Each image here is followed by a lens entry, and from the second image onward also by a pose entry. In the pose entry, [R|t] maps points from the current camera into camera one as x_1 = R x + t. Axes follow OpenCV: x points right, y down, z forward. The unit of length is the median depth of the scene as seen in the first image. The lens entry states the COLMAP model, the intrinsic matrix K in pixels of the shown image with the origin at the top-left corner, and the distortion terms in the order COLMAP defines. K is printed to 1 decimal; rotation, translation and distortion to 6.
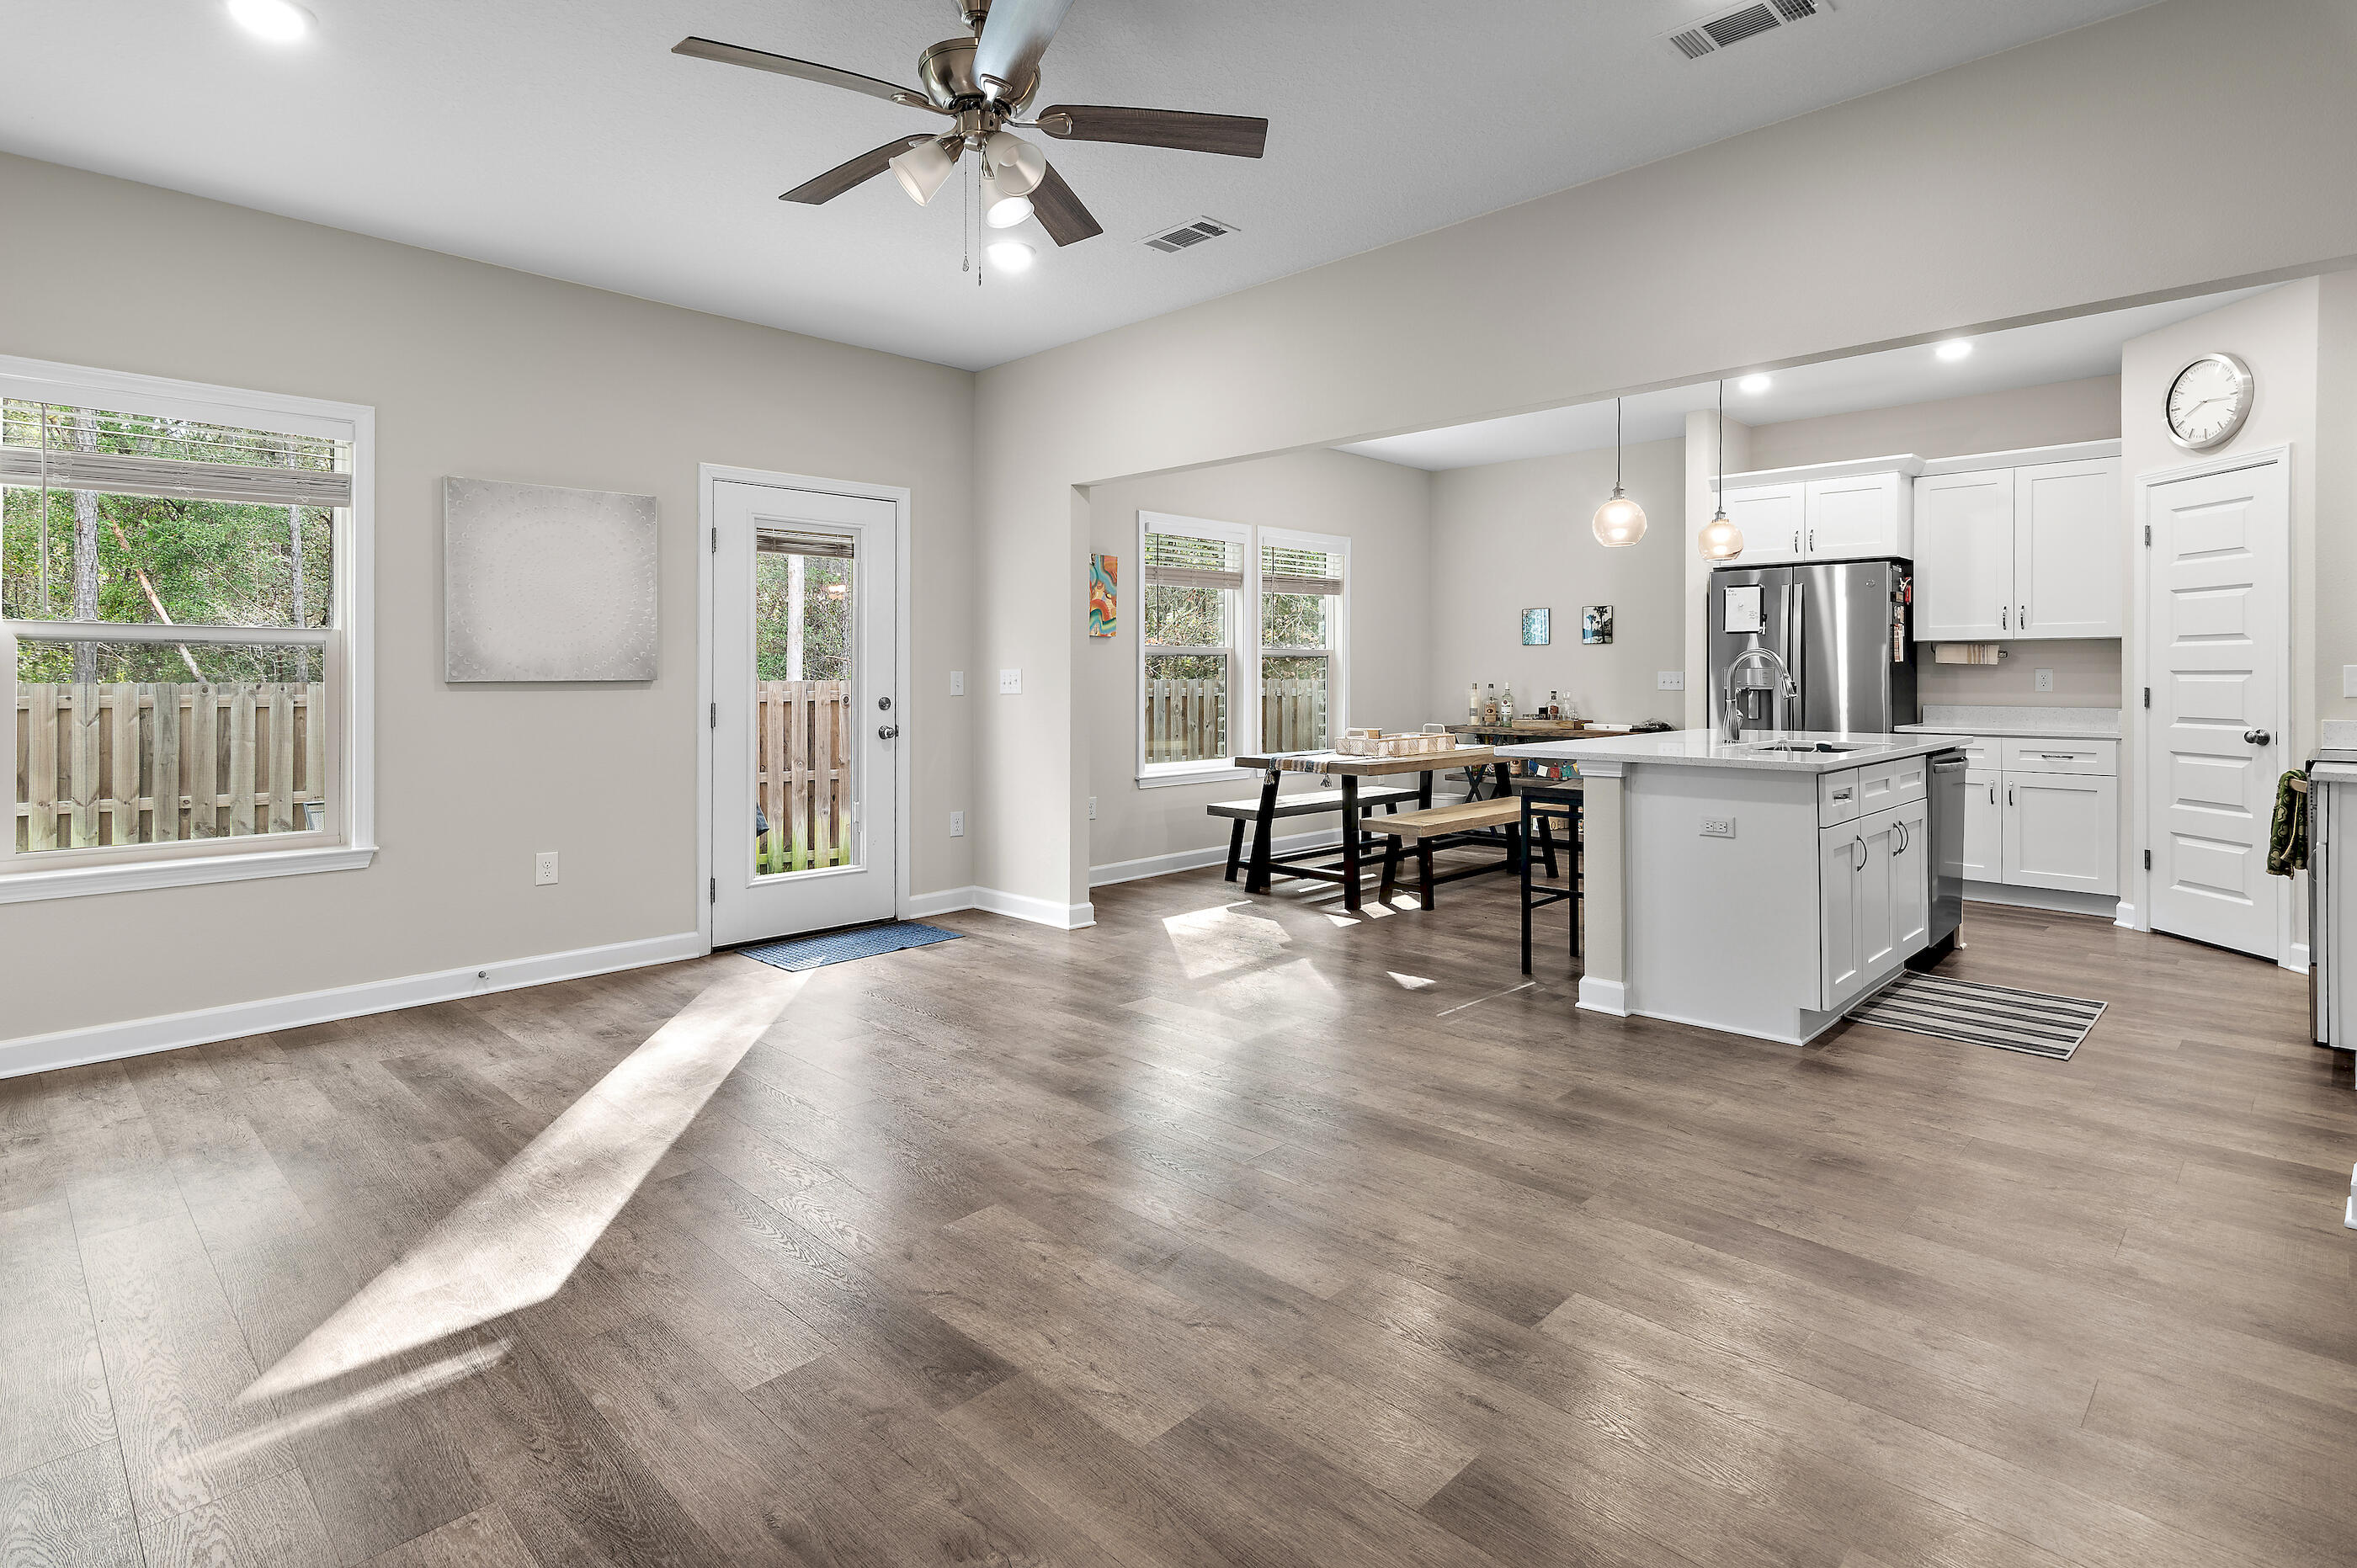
lens RADIAL K [[1173.5, 0, 1146.5], [0, 1173.5, 677.2], [0, 0, 1]] dist [0.017544, -0.000194]
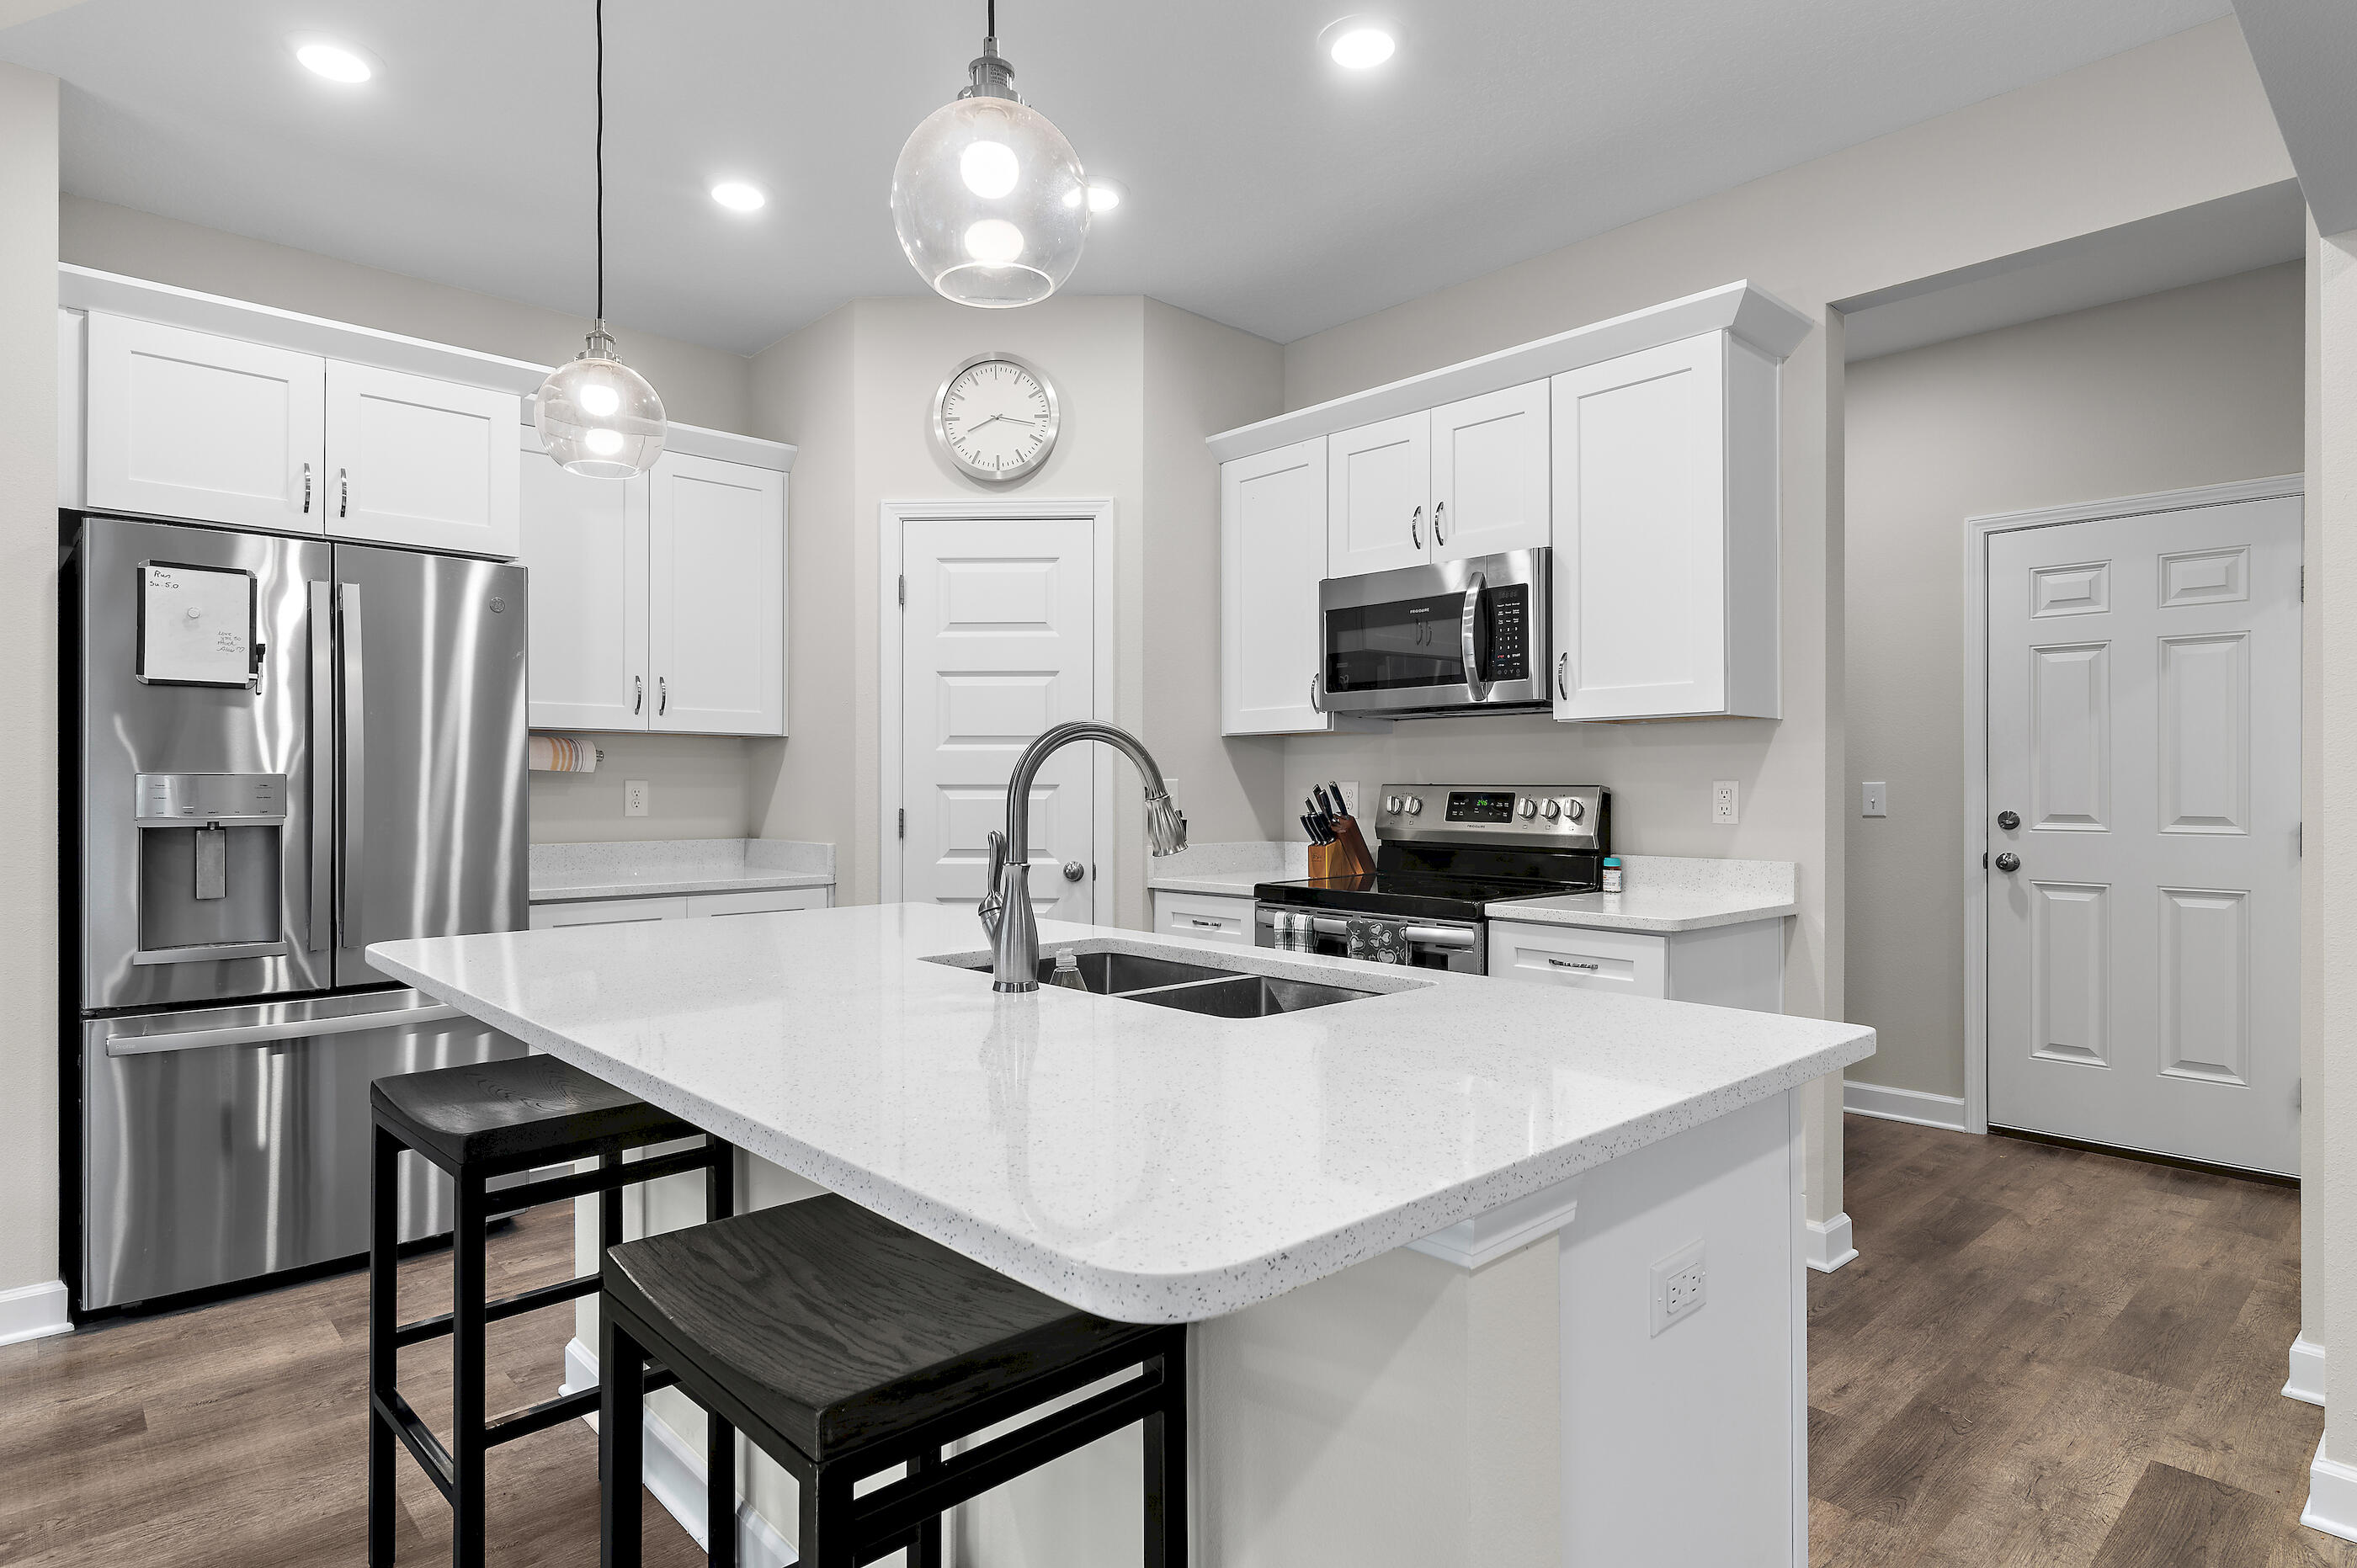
lens RADIAL K [[1256.7, 0, 1178.3], [0, 1256.7, 776.3], [0, 0, 1]] dist [0.019819, 0.000870]
pose [[0.038742, 0.010315, 0.999196, 0.125368], [-0.000042, 0.999947, -0.010321, -0.003131], [-0.999249, 0.000358, 0.038740, 0.911755]]
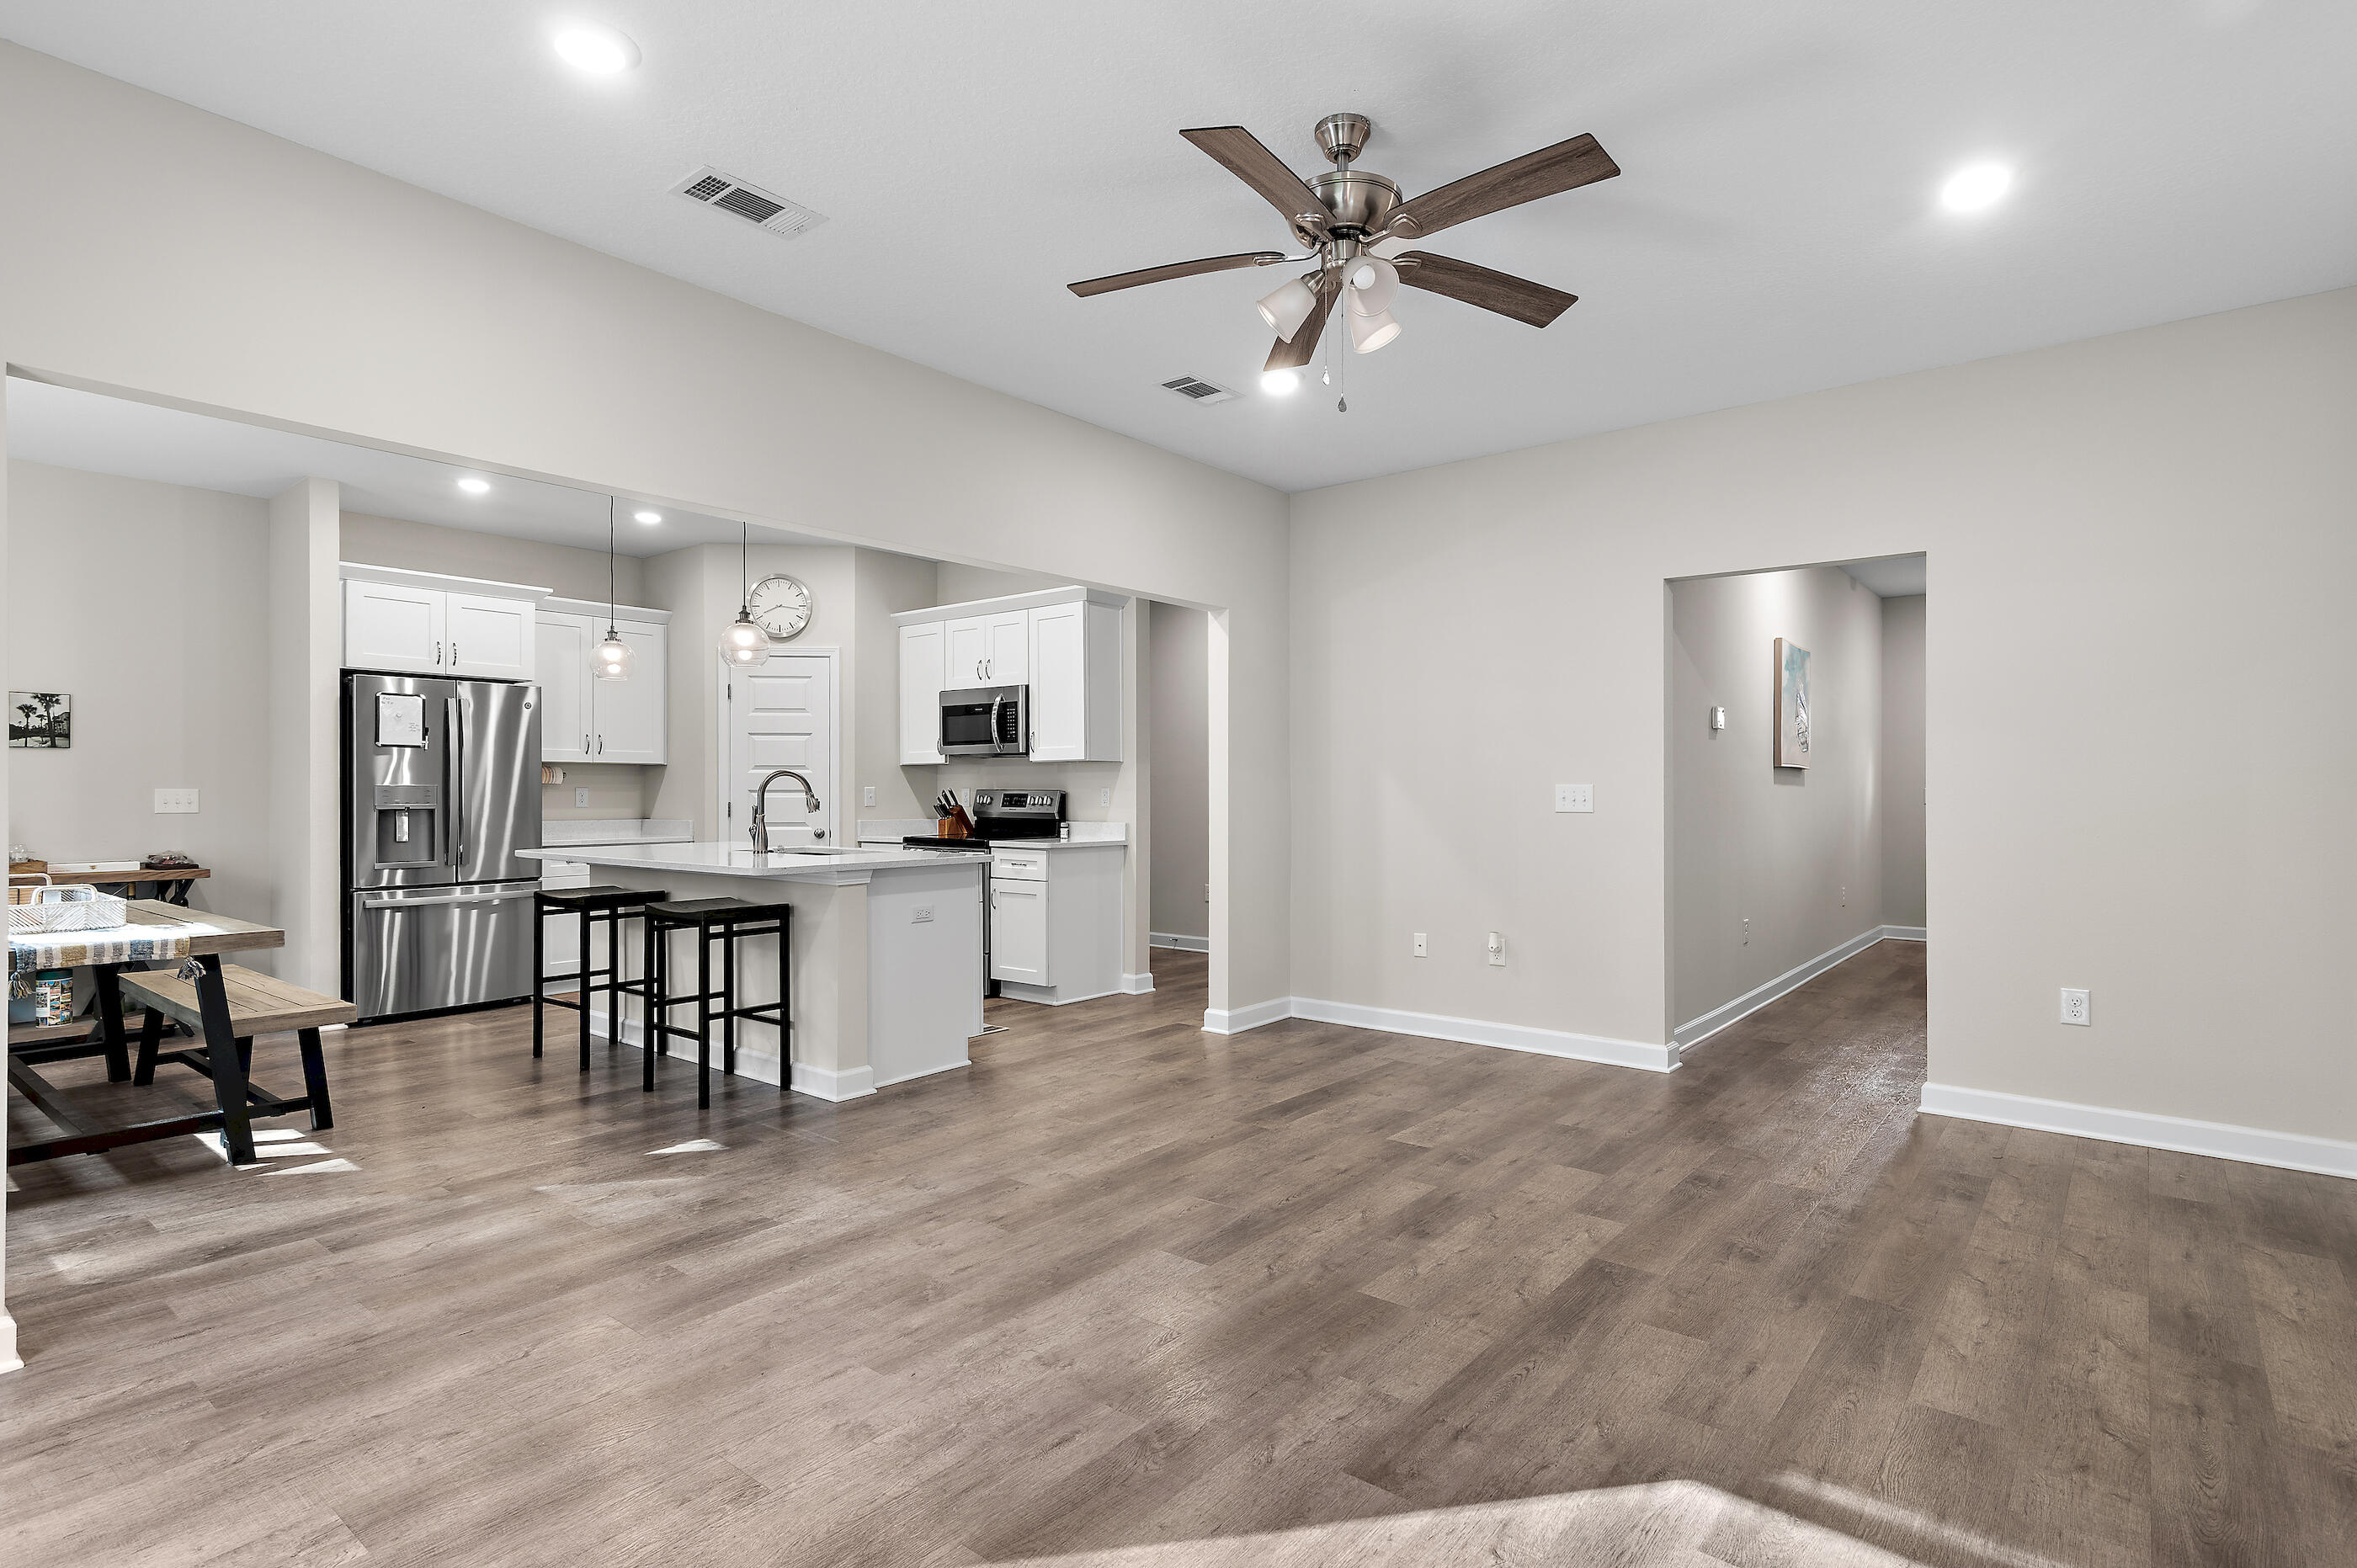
lens RADIAL K [[1173.5, 0, 1186.2], [0, 1173.5, 793.1], [0, 0, 1]] dist [0.017544, -0.000194]
pose [[-0.103295, 0.000499, 0.994651, -0.640547], [0.002124, 0.999998, -0.000281, -0.000676], [-0.994648, 0.002084, -0.103296, 0.692555]]
